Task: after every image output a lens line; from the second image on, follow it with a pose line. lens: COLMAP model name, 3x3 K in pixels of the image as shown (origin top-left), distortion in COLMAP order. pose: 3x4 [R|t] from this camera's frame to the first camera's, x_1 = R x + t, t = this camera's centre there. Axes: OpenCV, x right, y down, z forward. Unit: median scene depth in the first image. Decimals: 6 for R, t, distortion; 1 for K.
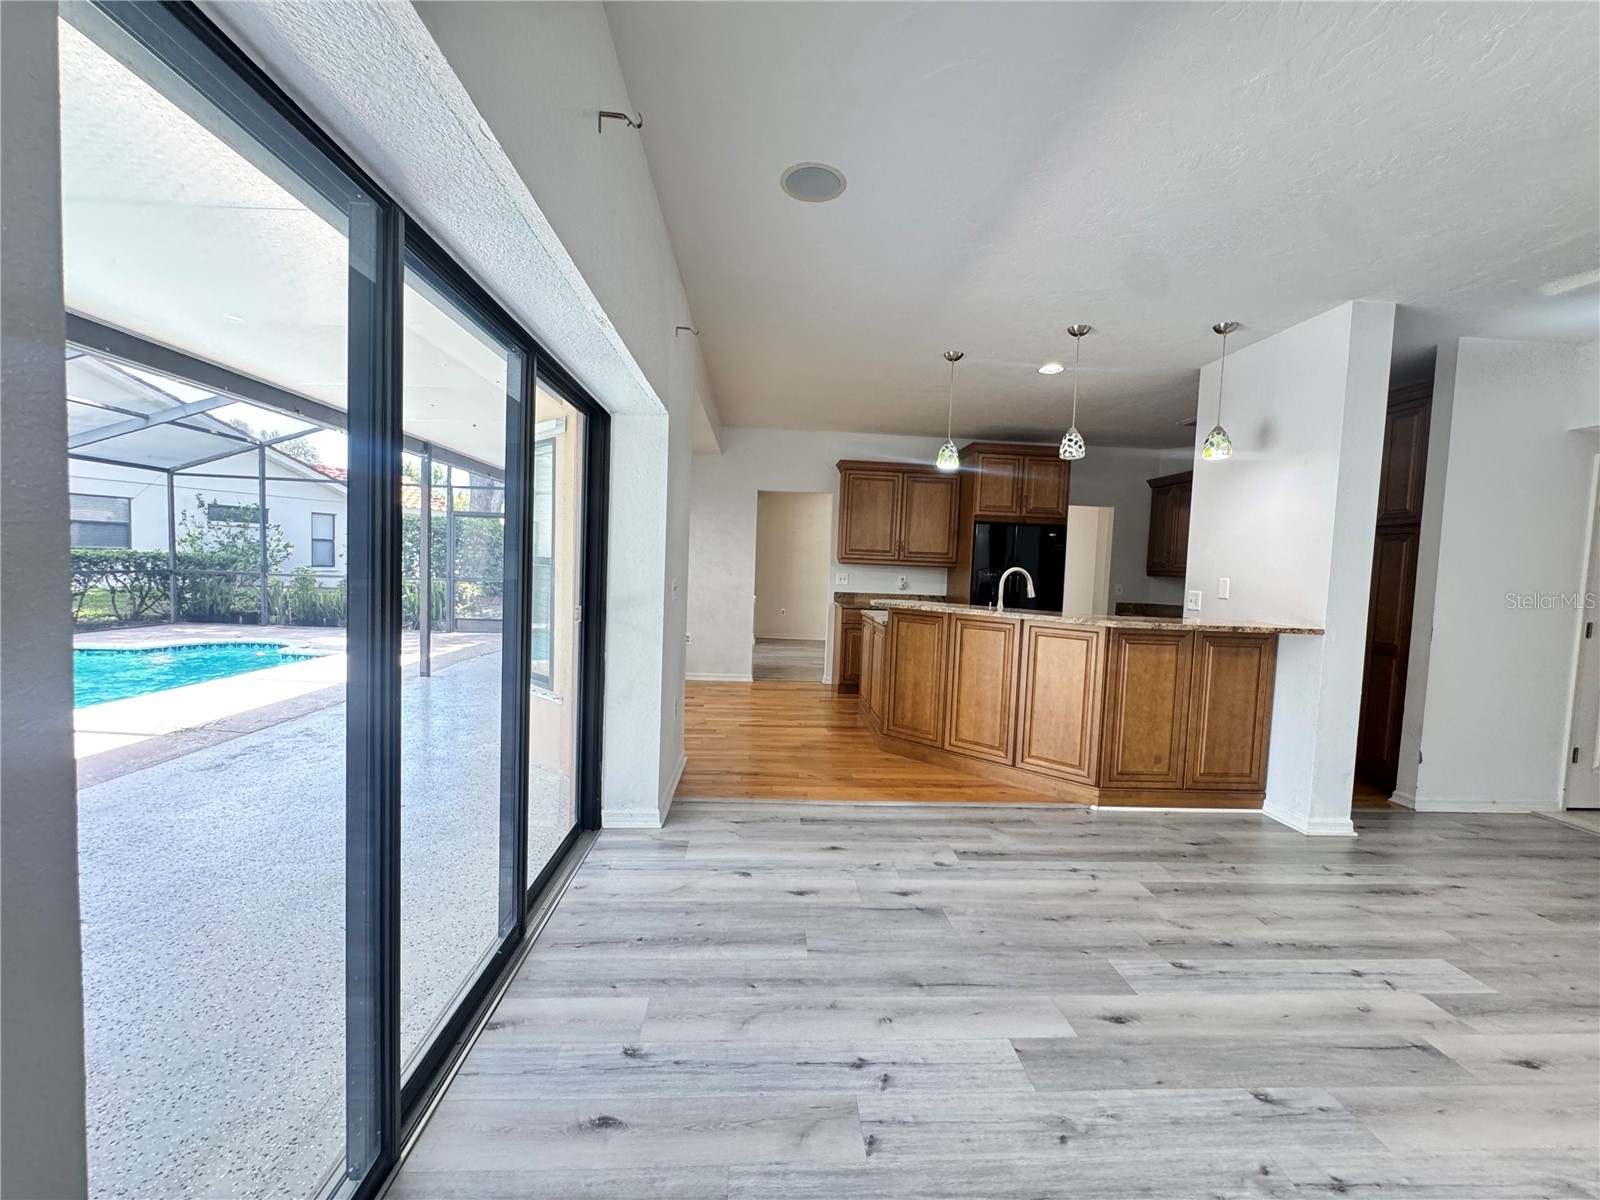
lens RADIAL K [[644.0, 0, 797.6], [0, 644.0, 600.2], [0, 0, 1]] dist [-0.006010, 0.000600]
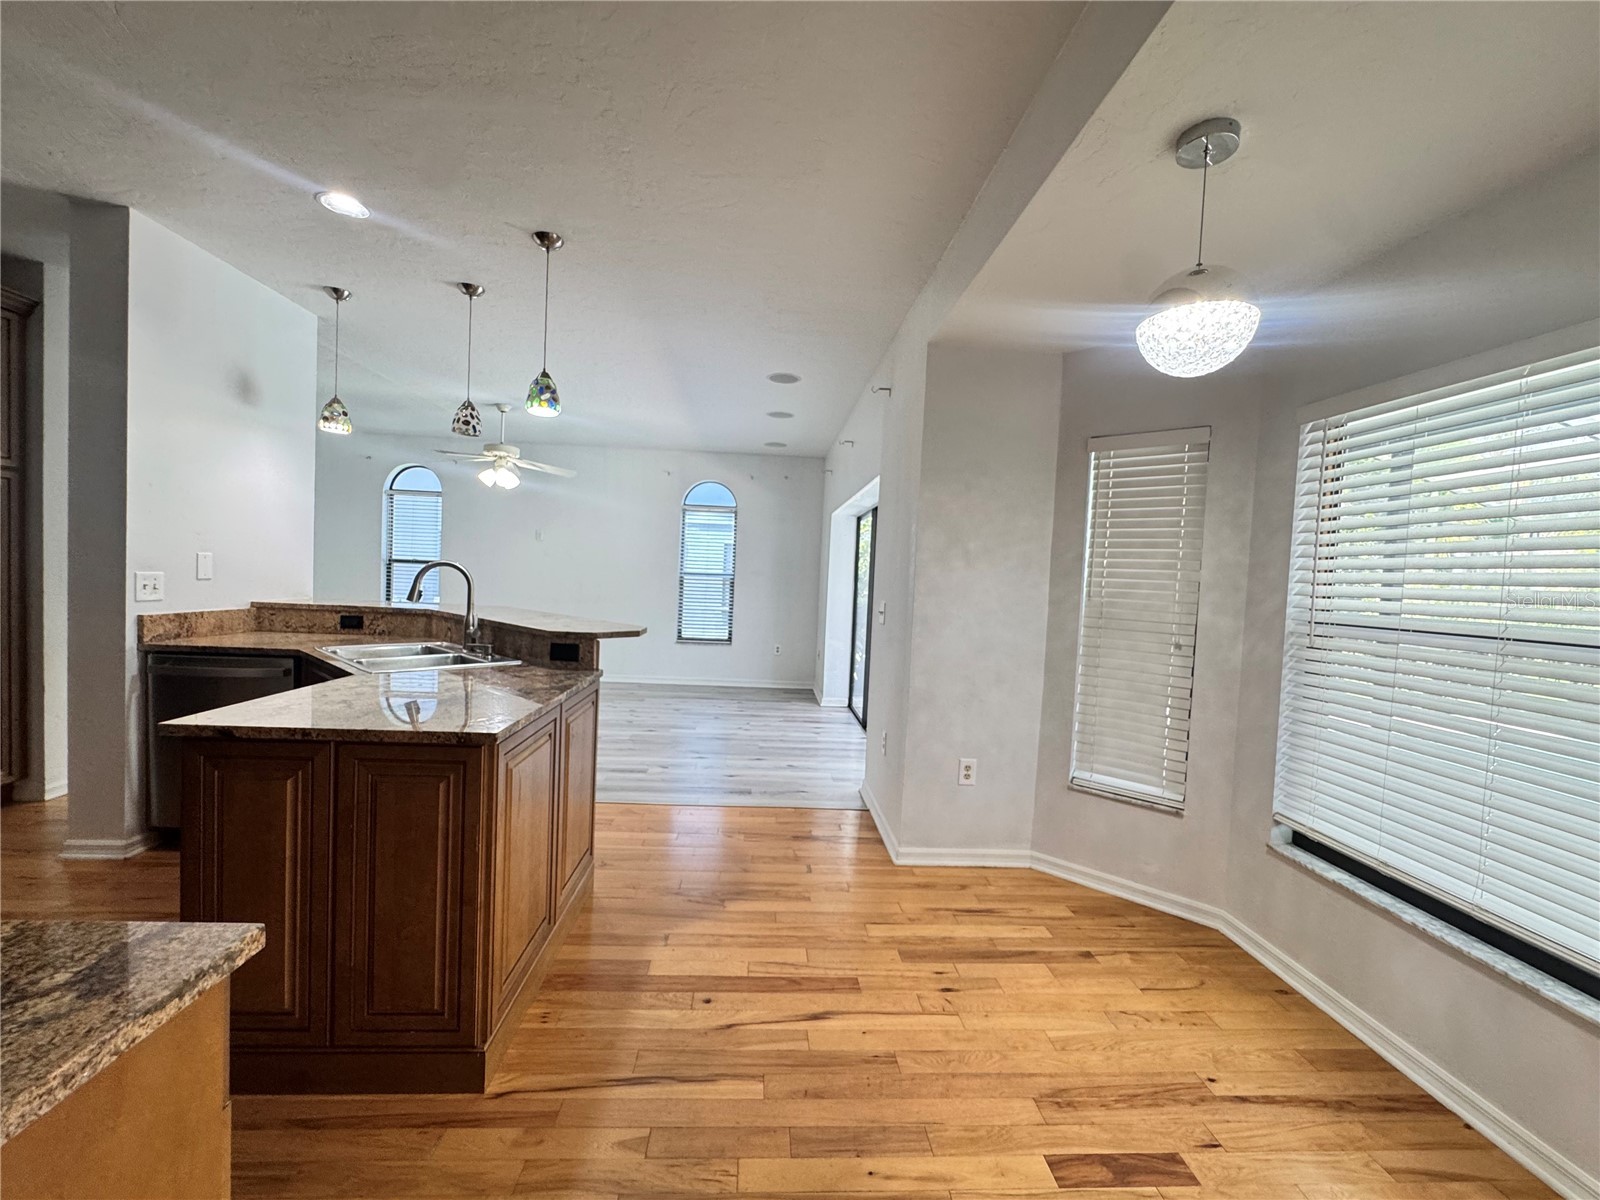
lens RADIAL K [[644.0, 0, 797.6], [0, 644.0, 600.2], [0, 0, 1]] dist [-0.006010, 0.000600]
pose [[-0.996457, -0.083880, -0.006087, -0.049392], [-0.084079, 0.991956, 0.094623, -0.150852], [-0.001899, 0.094800, -0.995495, 2.423874]]
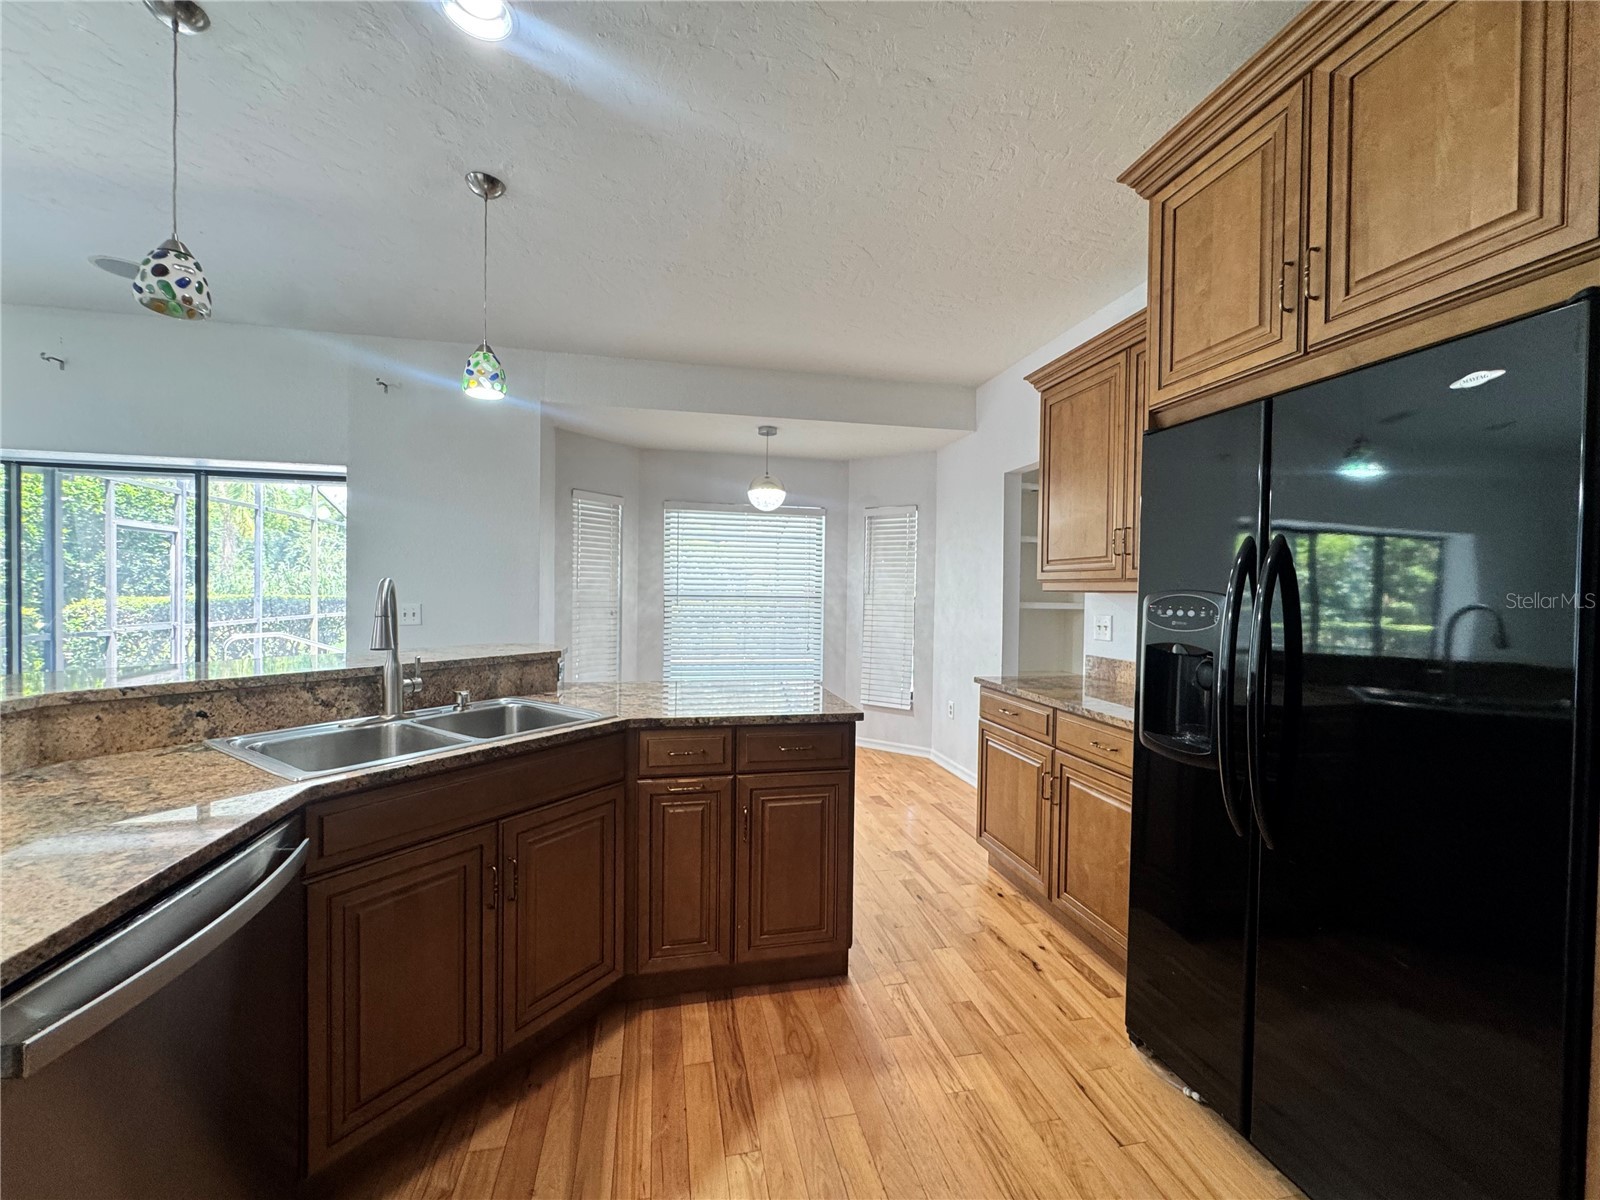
lens RADIAL K [[631.4, 0, 817.4], [0, 631.4, 602.9], [0, 0, 1]] dist [-0.001097, 0.000111]
pose [[0.192963, -0.019020, -0.981022, 1.143081], [-0.060956, 0.997649, -0.031332, -0.052577], [0.979311, 0.065845, 0.191350, 1.718518]]
